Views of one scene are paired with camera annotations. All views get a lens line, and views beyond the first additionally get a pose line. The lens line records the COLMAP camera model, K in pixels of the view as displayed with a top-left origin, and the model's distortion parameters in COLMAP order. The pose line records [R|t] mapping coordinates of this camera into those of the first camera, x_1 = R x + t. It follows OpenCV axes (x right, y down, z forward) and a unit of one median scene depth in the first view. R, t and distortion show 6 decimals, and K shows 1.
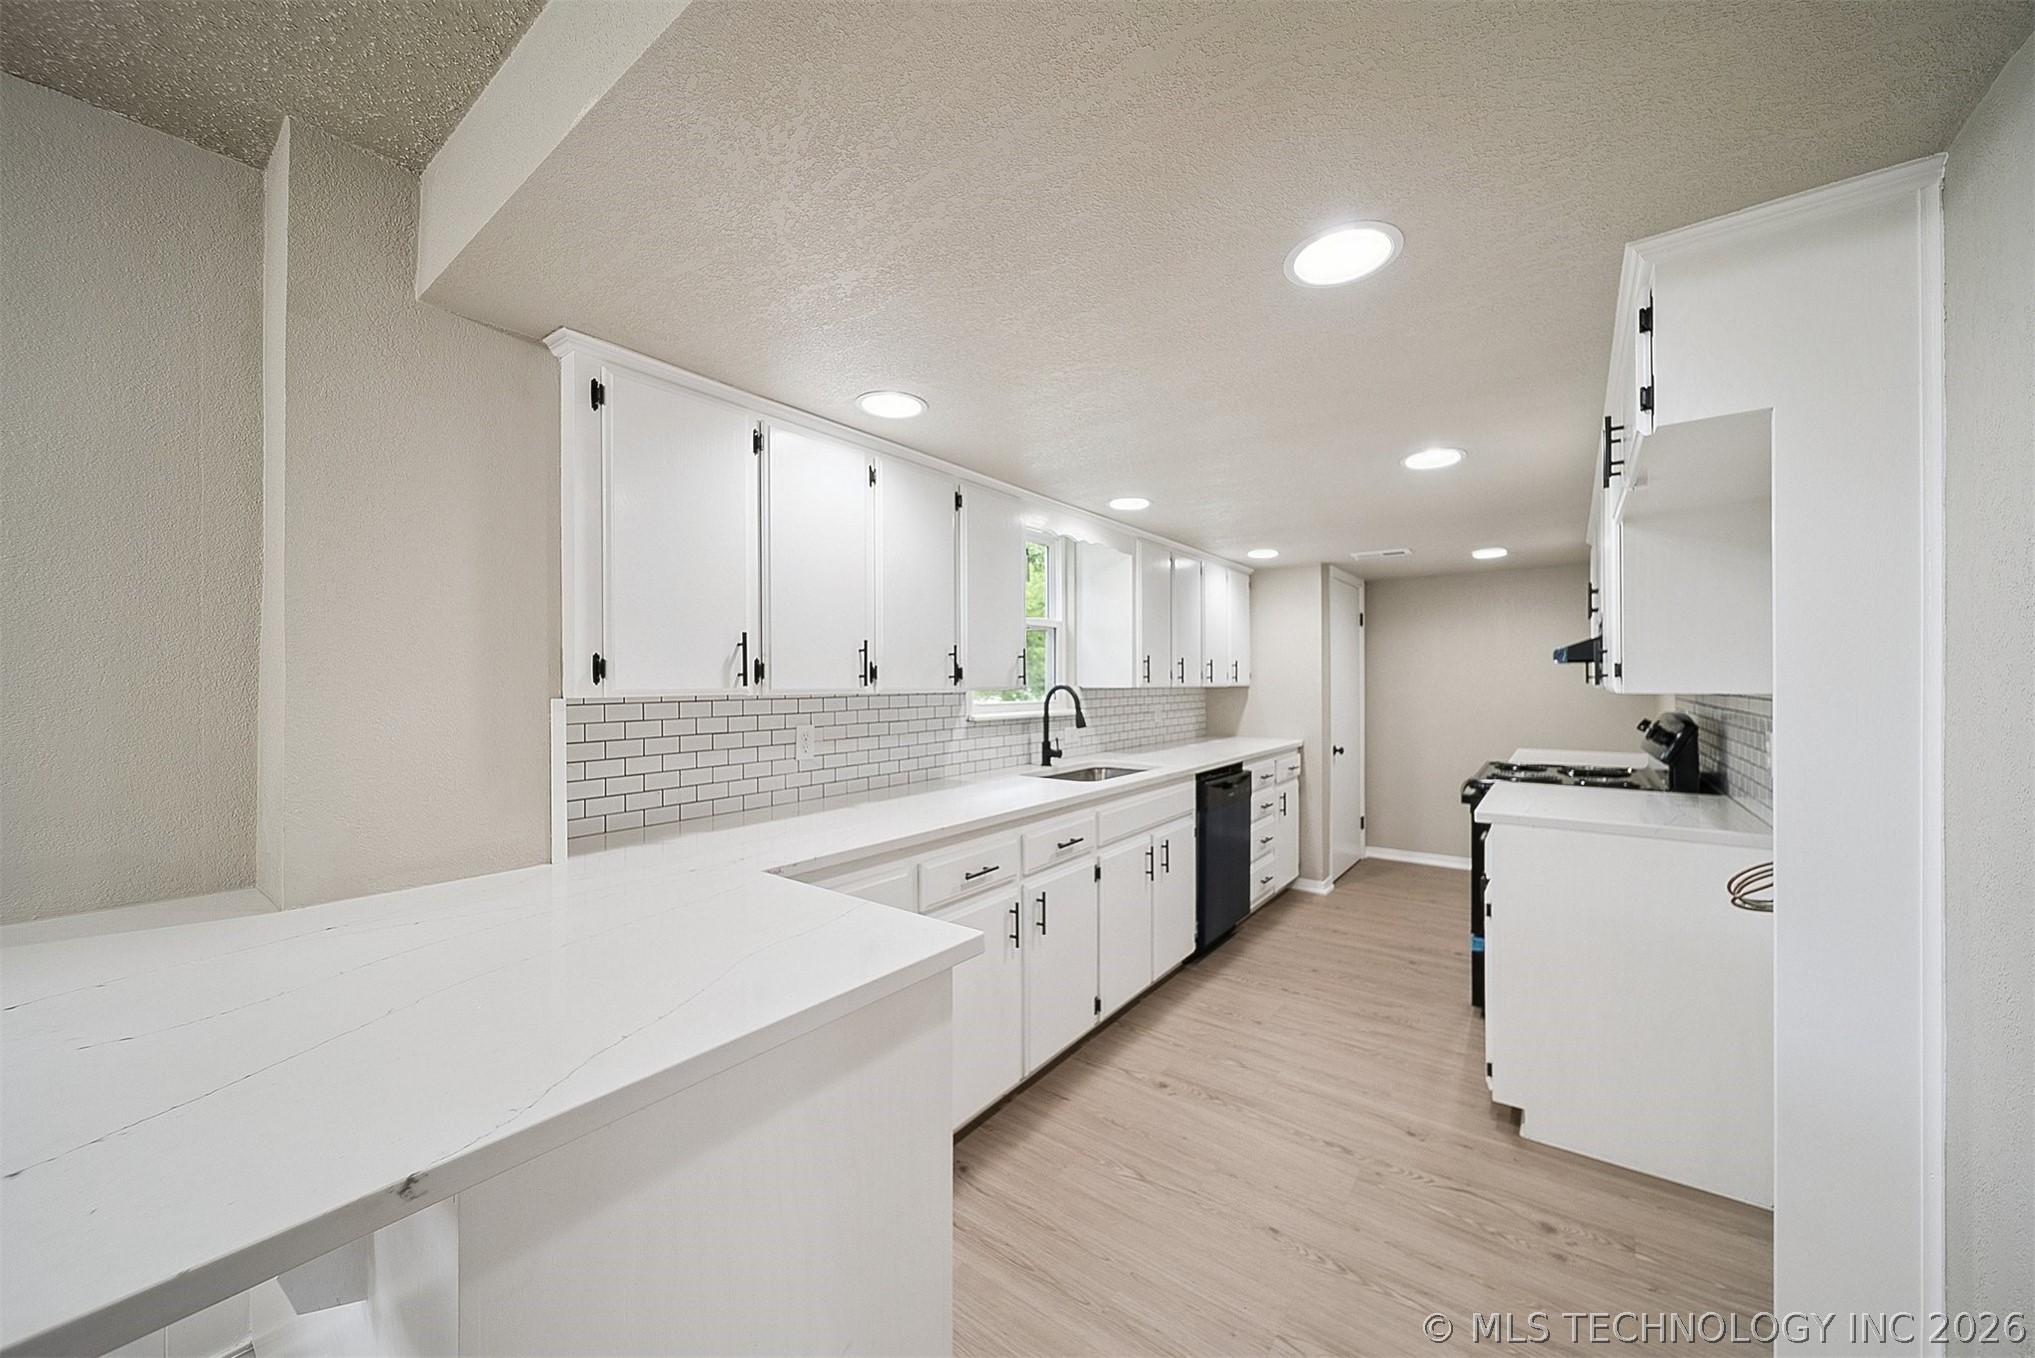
lens RADIAL K [[728.6, 0, 1013.4], [0, 728.6, 688.2], [0, 0, 1]] dist [-0.000197, -0.001016]
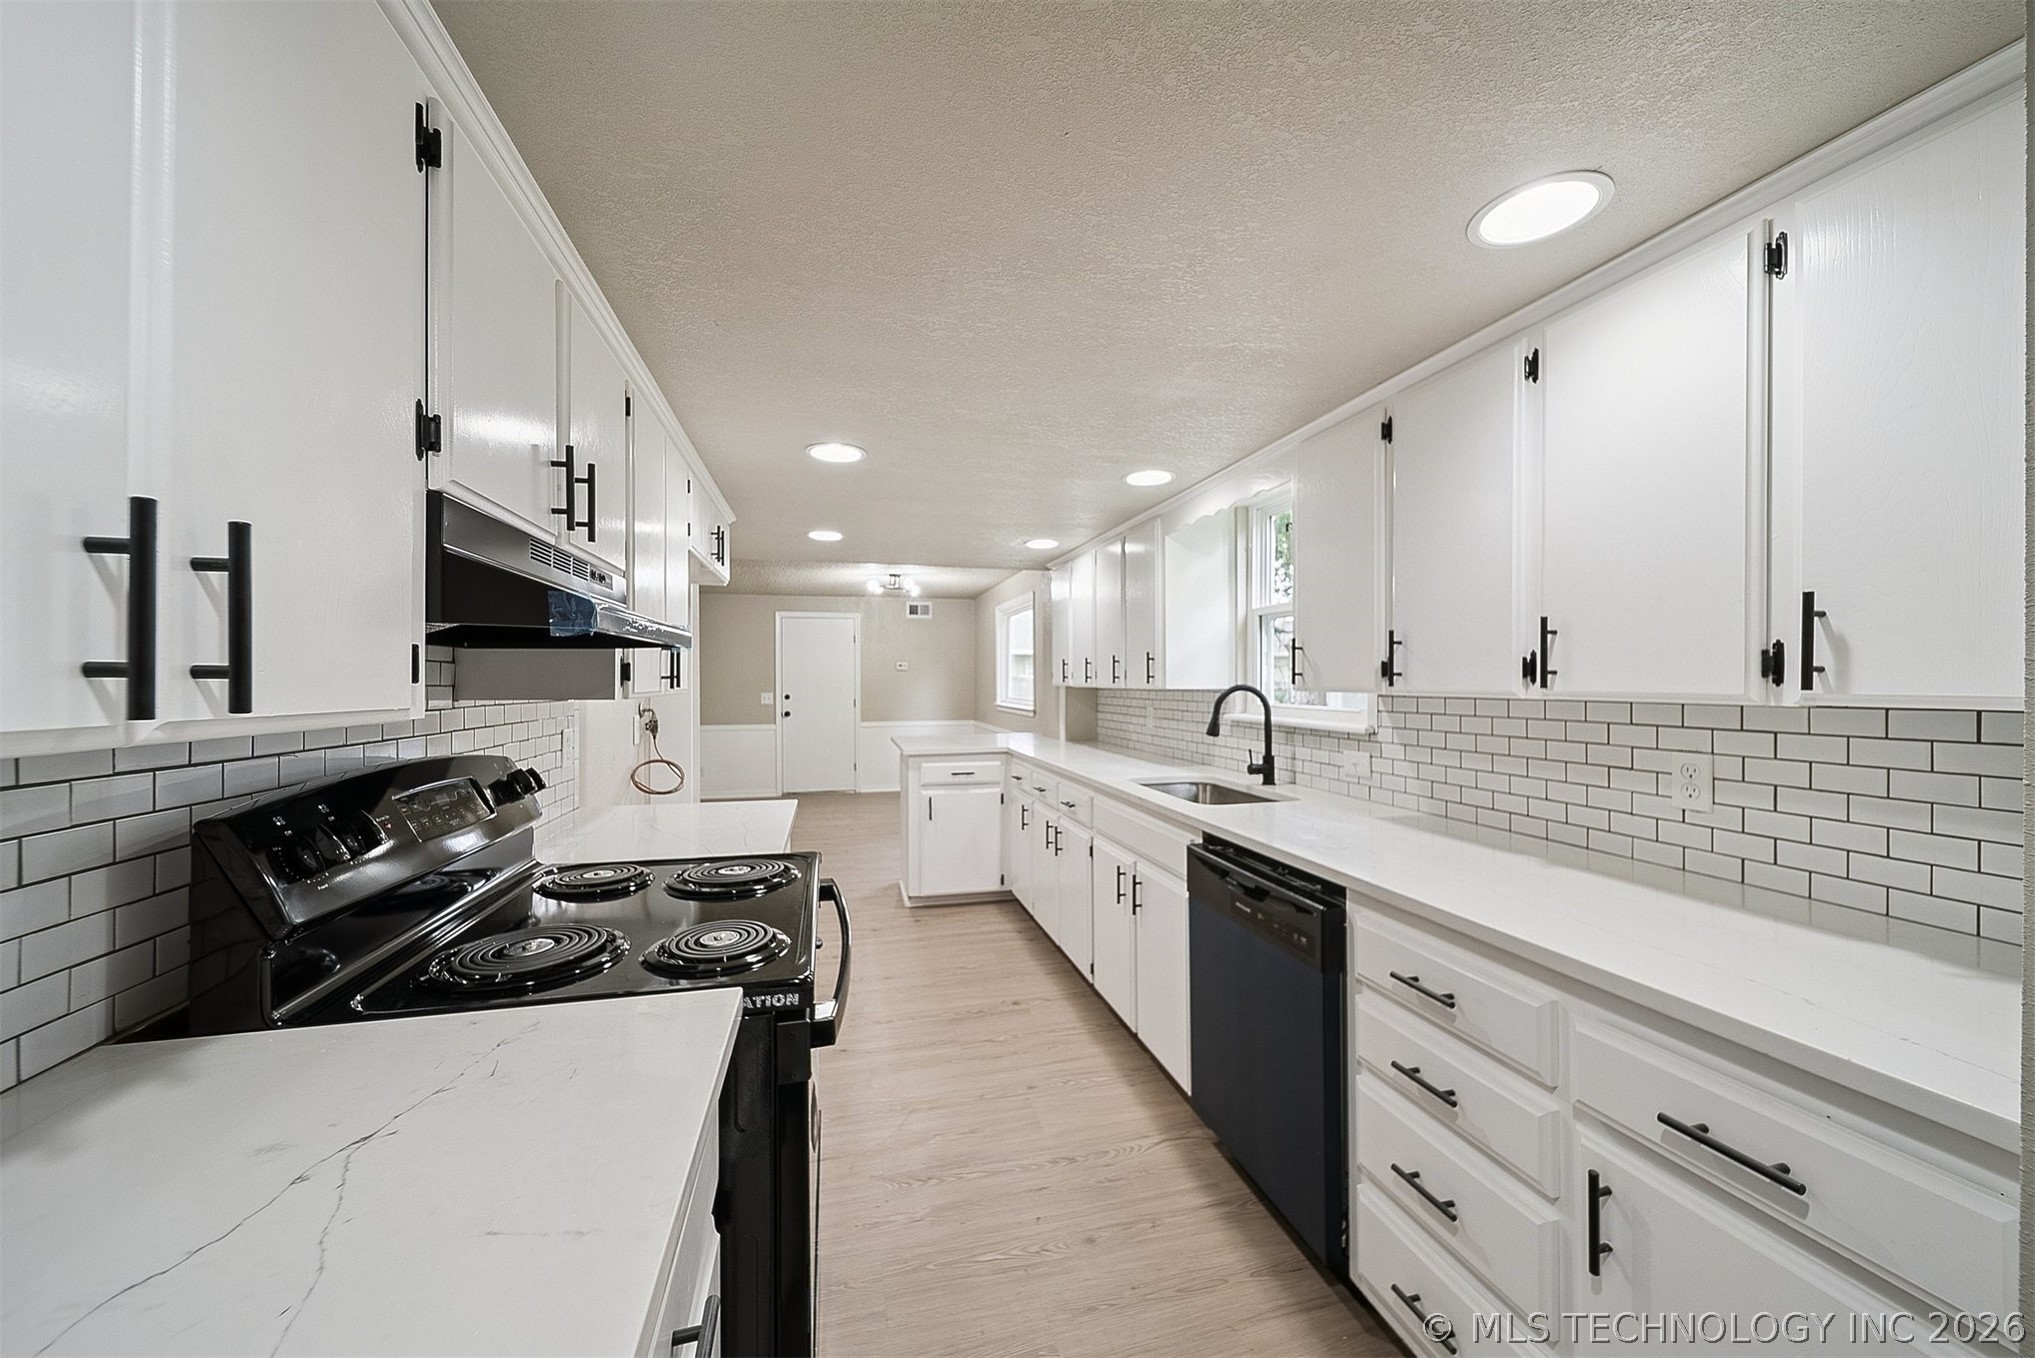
lens RADIAL K [[728.6, 0, 1022.5], [0, 728.6, 674.3], [0, 0, 1]] dist [-0.000197, -0.001016]
pose [[-0.617664, -0.004085, -0.786431, 0.833245], [-0.006948, 0.999976, 0.000263, -0.015080], [0.786411, 0.005627, -0.617678, 1.250111]]
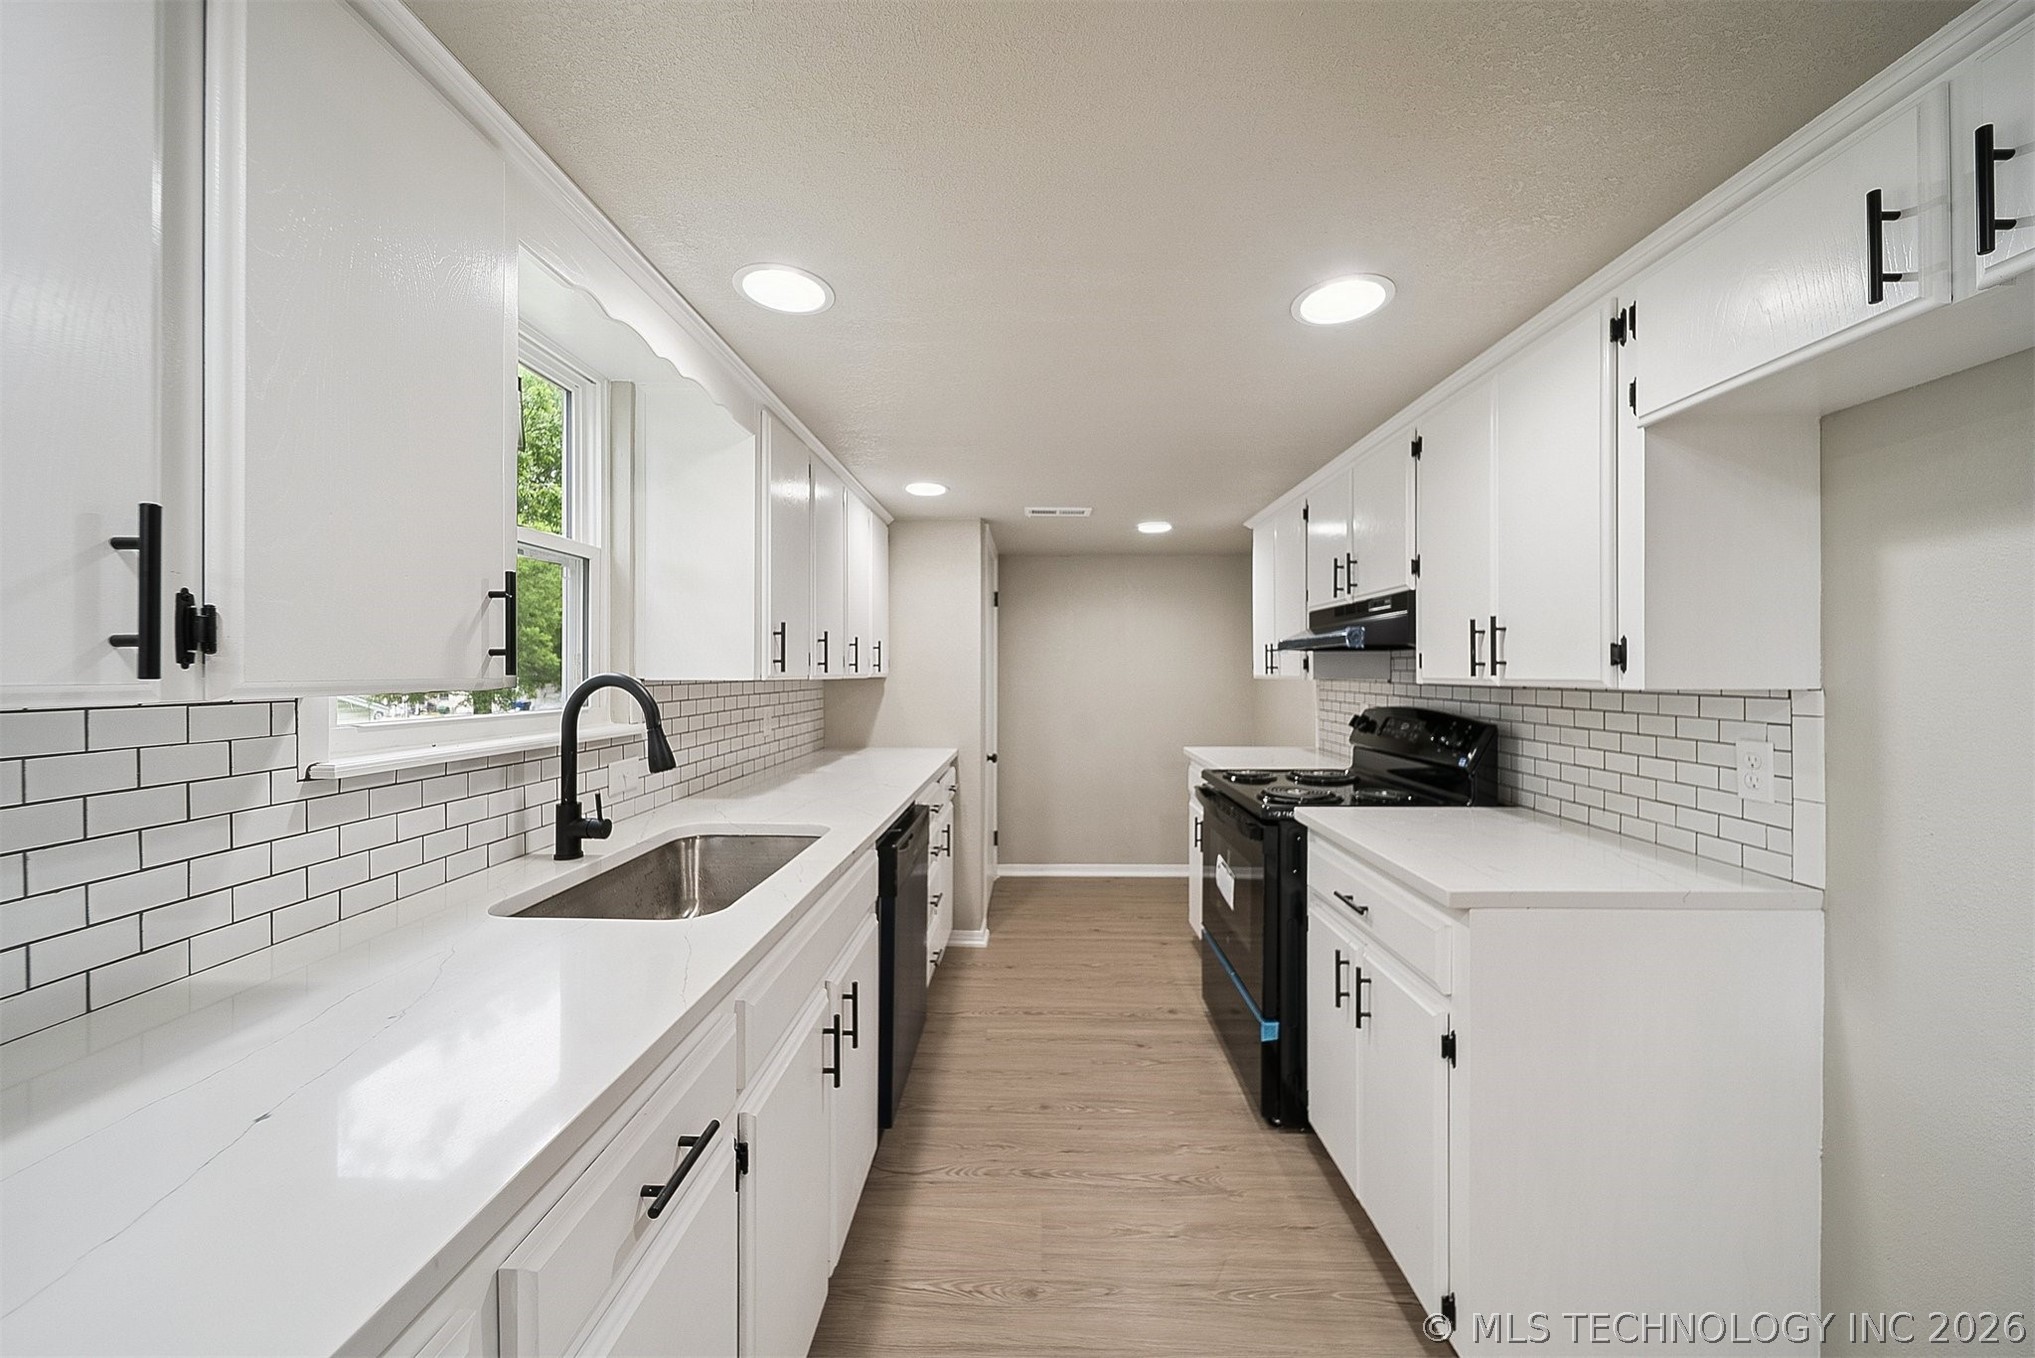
lens RADIAL K [[728.6, 0, 1026.5], [0, 728.6, 670.9], [0, 0, 1]] dist [-0.000197, -0.001016]
pose [[0.805405, 0.004586, 0.592707, 0.006067], [0.002124, 0.999941, -0.010623, -0.001889], [-0.592721, 0.009814, 0.805348, 0.461410]]
